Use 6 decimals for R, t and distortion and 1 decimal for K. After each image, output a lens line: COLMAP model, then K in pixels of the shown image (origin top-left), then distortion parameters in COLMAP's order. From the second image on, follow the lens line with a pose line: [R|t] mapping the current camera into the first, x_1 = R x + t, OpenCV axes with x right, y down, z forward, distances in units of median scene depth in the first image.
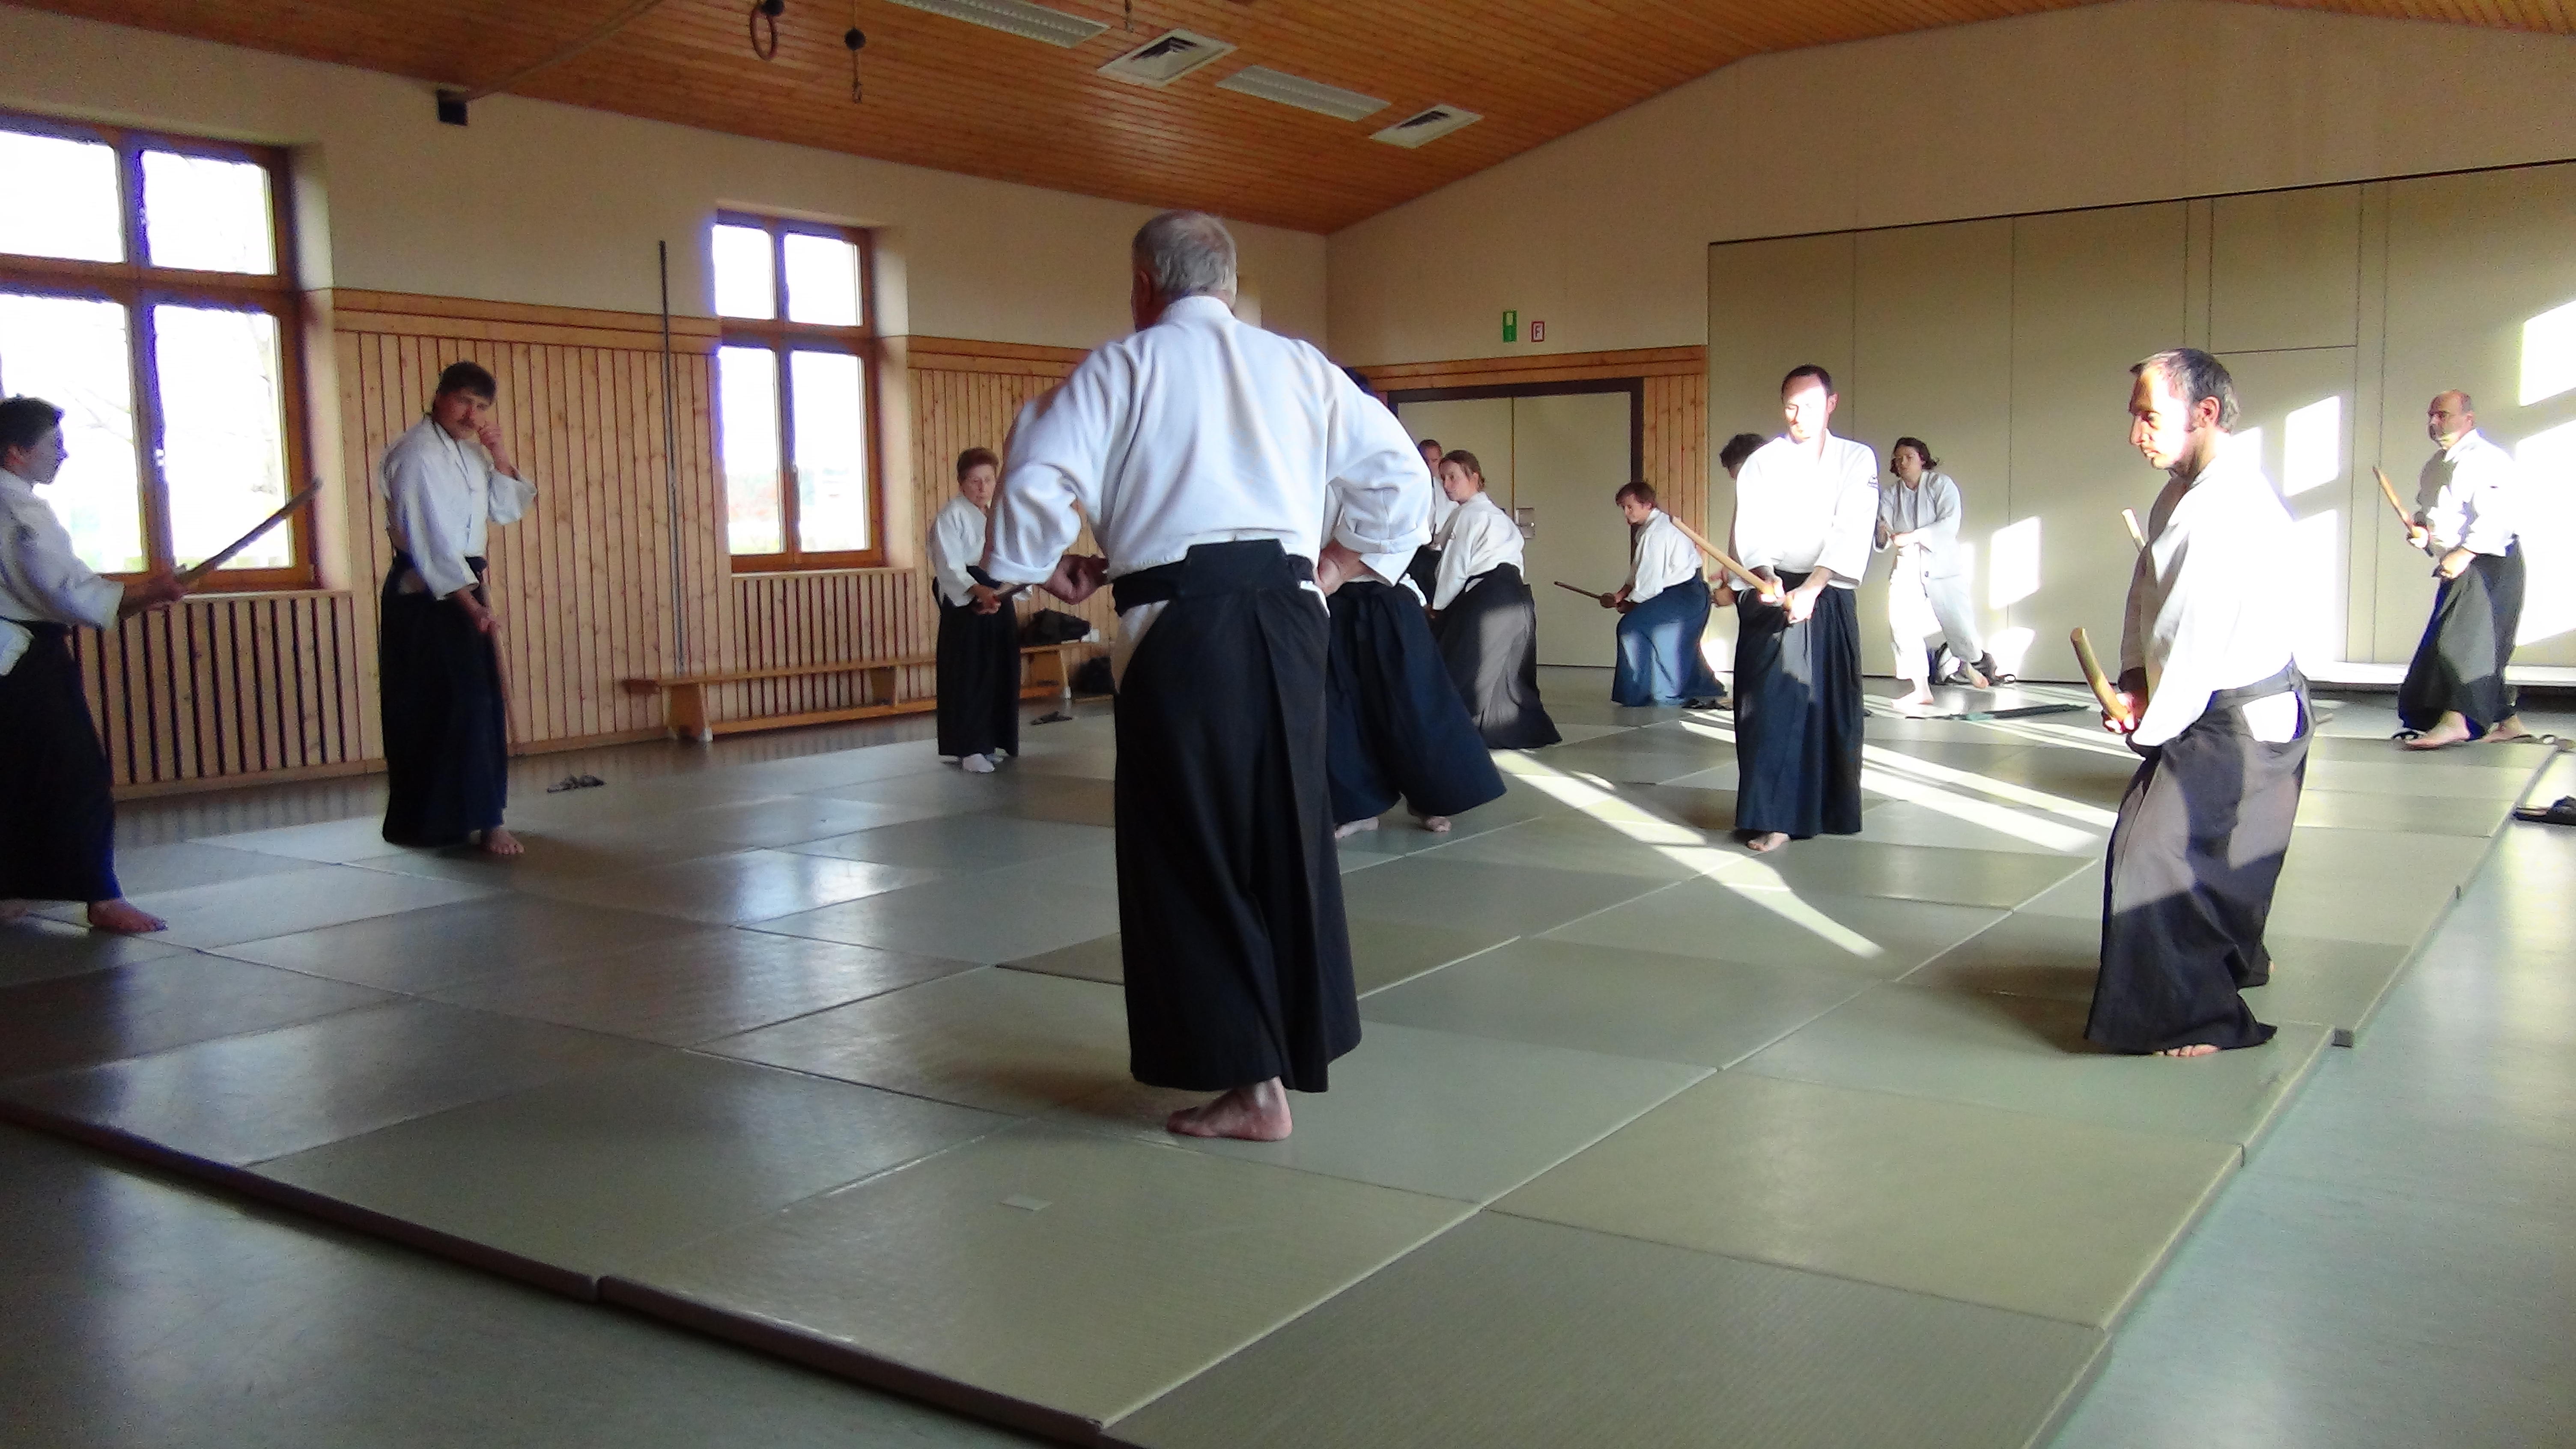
lens RADIAL K [[2157.6, 0, 1297.0], [0, 2157.6, 737.7], [0, 0, 1]] dist [0.002490, 0.035720]
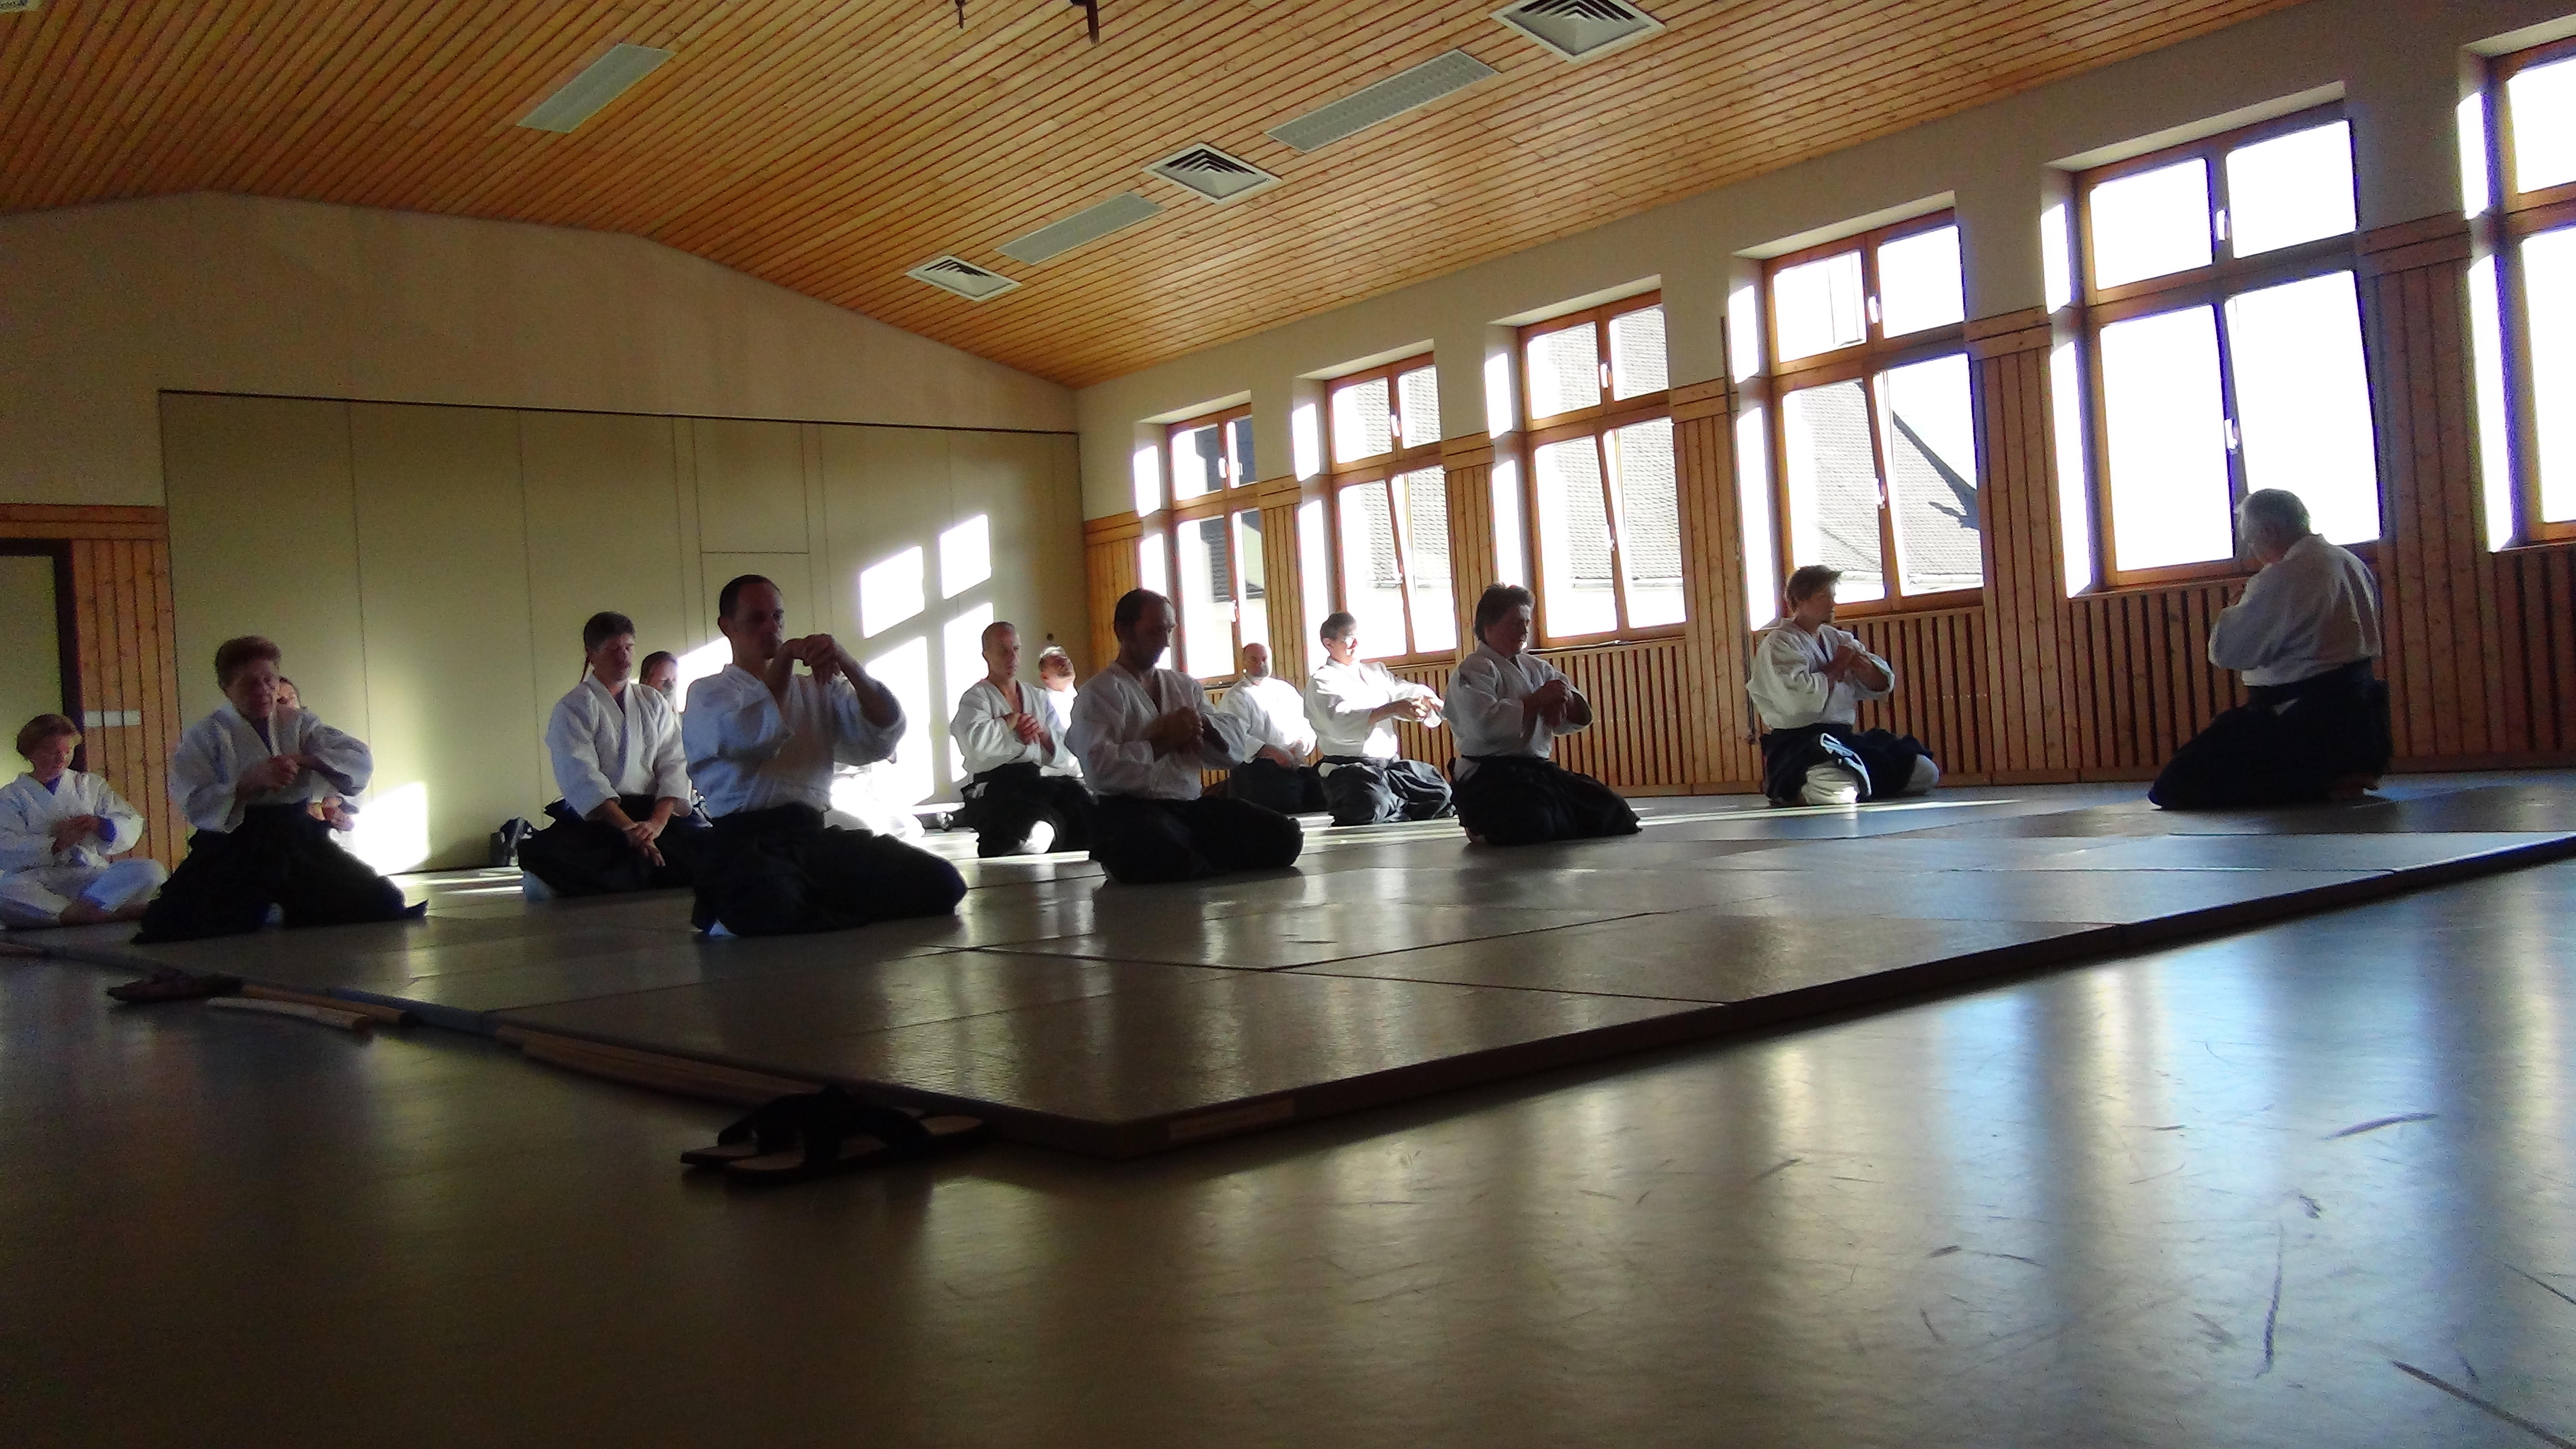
lens RADIAL K [[2157.6, 0, 1298.4], [0, 2157.6, 718.8], [0, 0, 1]] dist [0.002490, 0.035720]
pose [[-0.296562, 0.089529, -0.950808, 0.770341], [0.033085, 0.995962, 0.083461, -0.128764], [0.954440, -0.006706, -0.298326, 1.124115]]
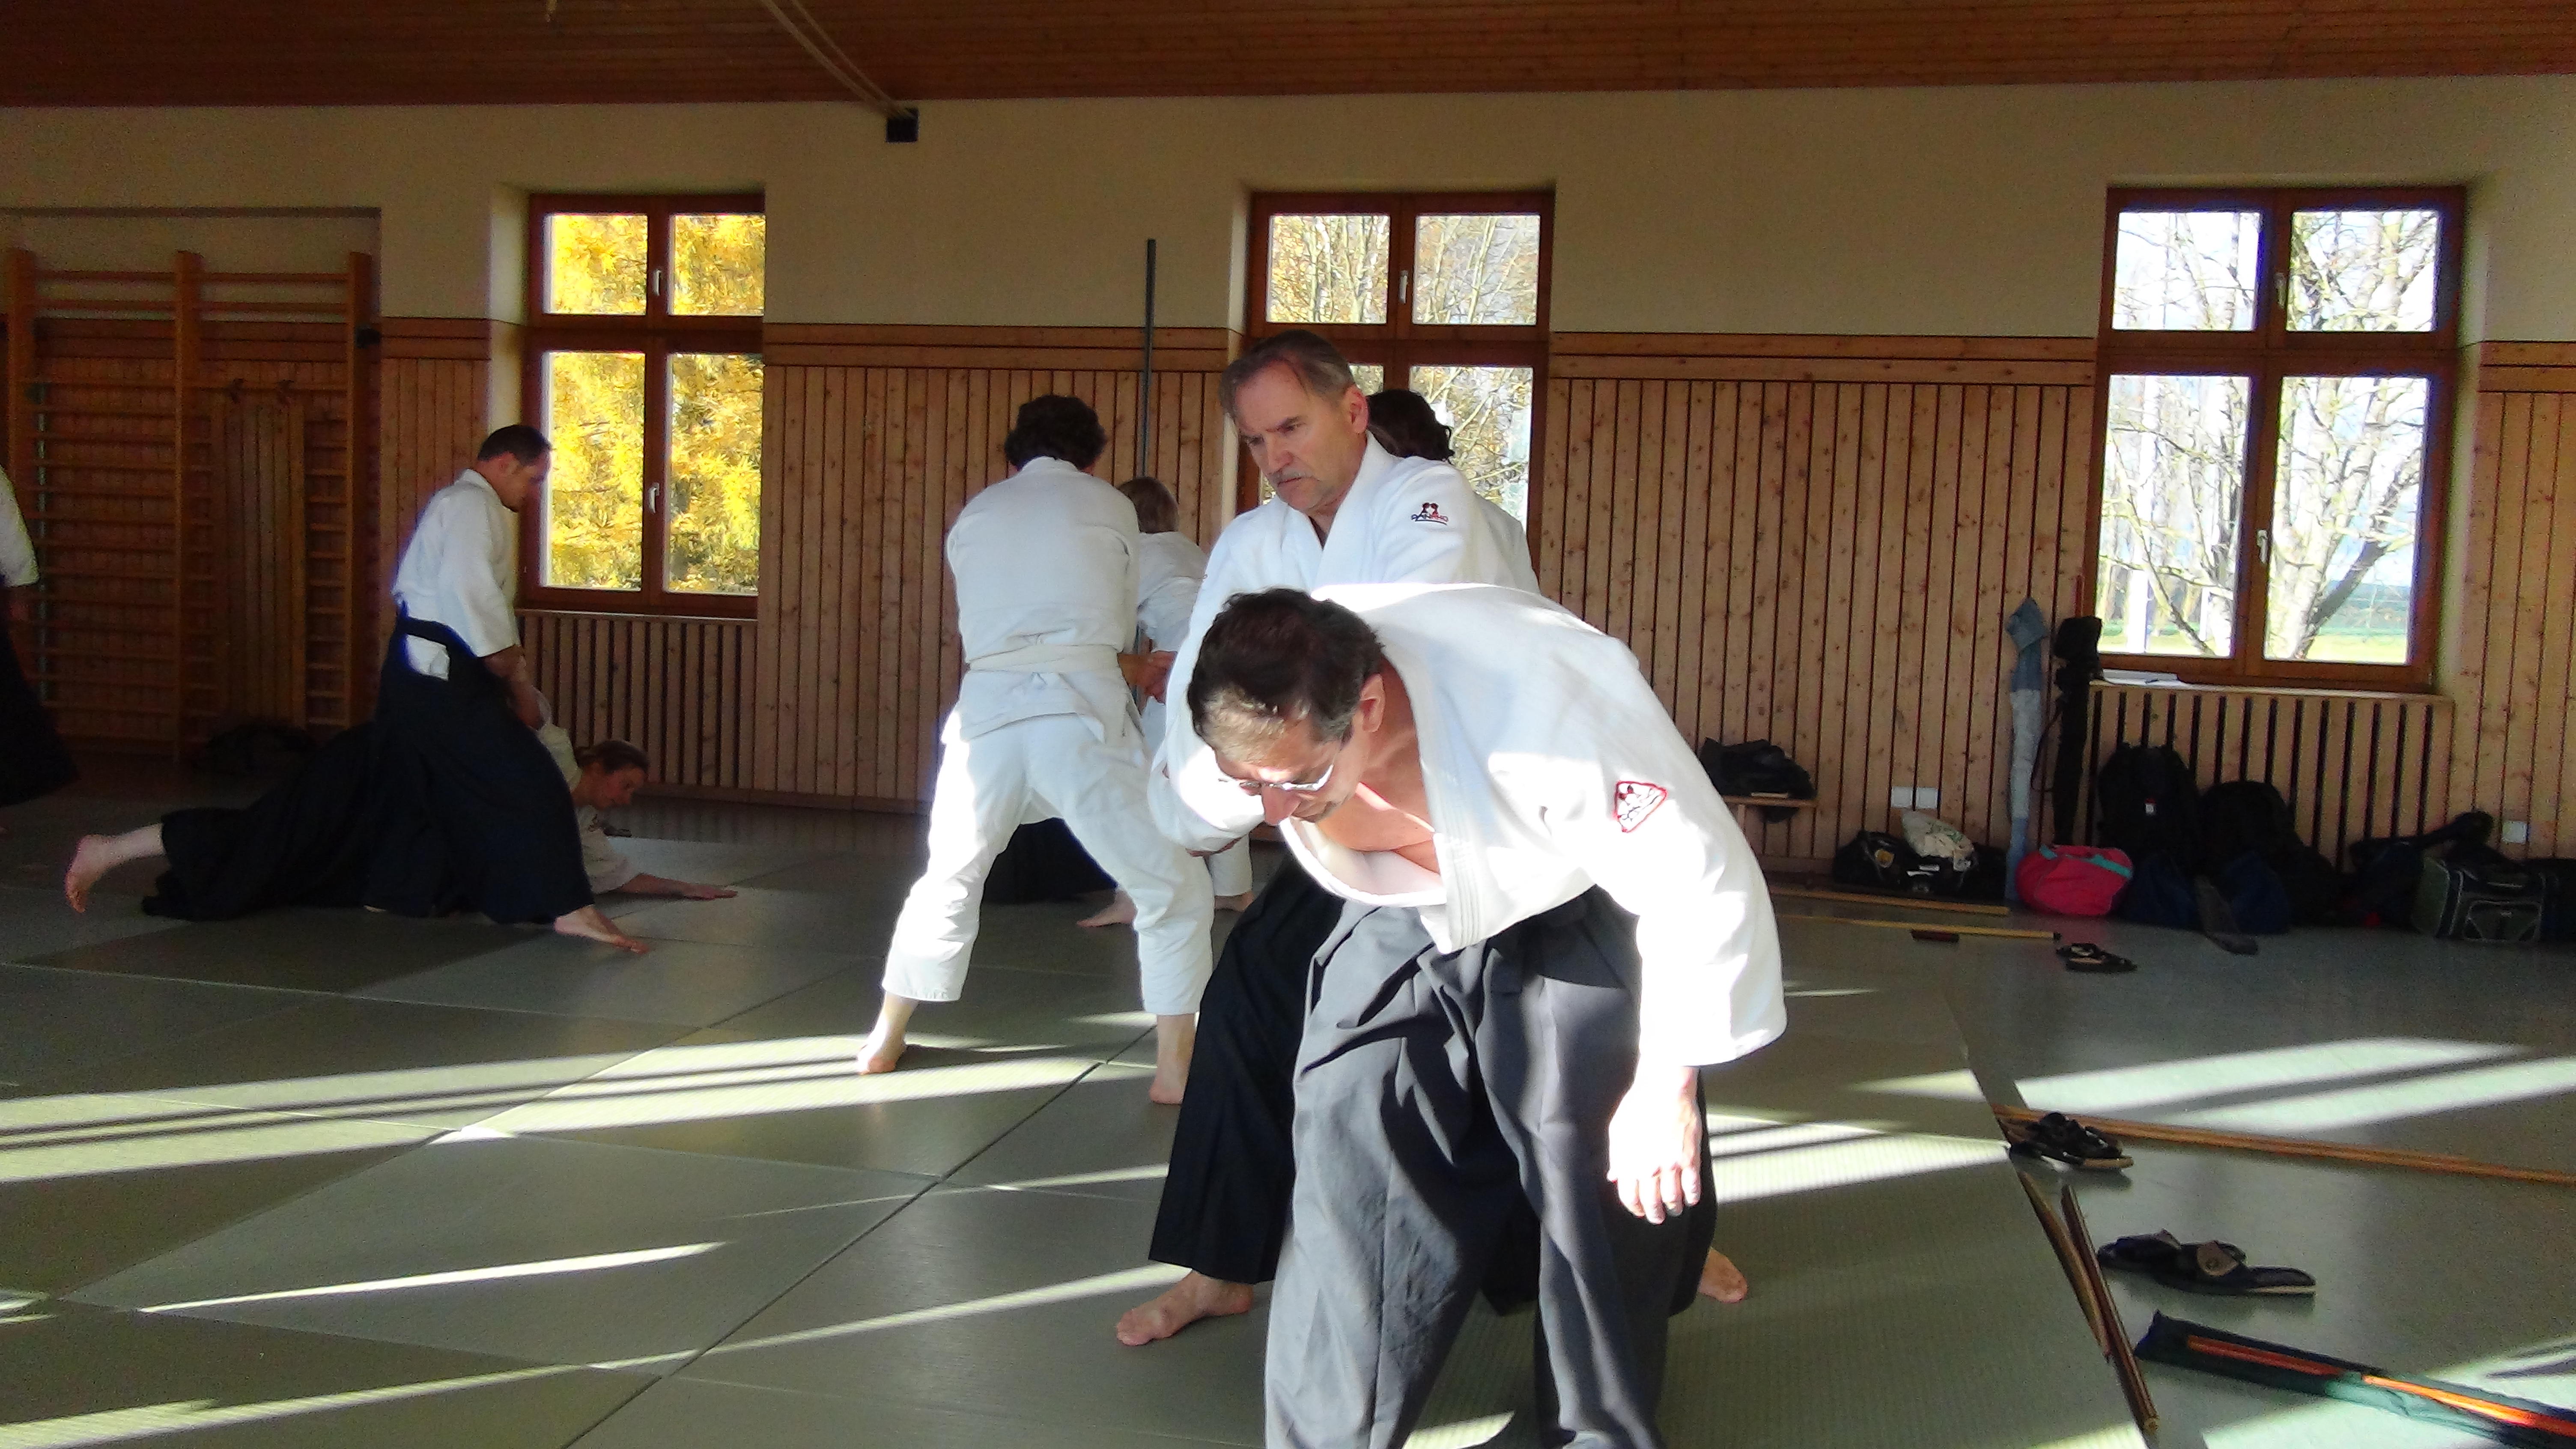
lens RADIAL K [[2157.6, 0, 1267.6], [0, 2157.6, 732.5], [0, 0, 1]] dist [0.002490, 0.035720]
pose [[0.353927, 0.095003, -0.930435, 0.519513], [-0.140515, 0.988937, 0.047526, -0.086061], [0.924657, 0.113920, 0.363361, 0.754751]]
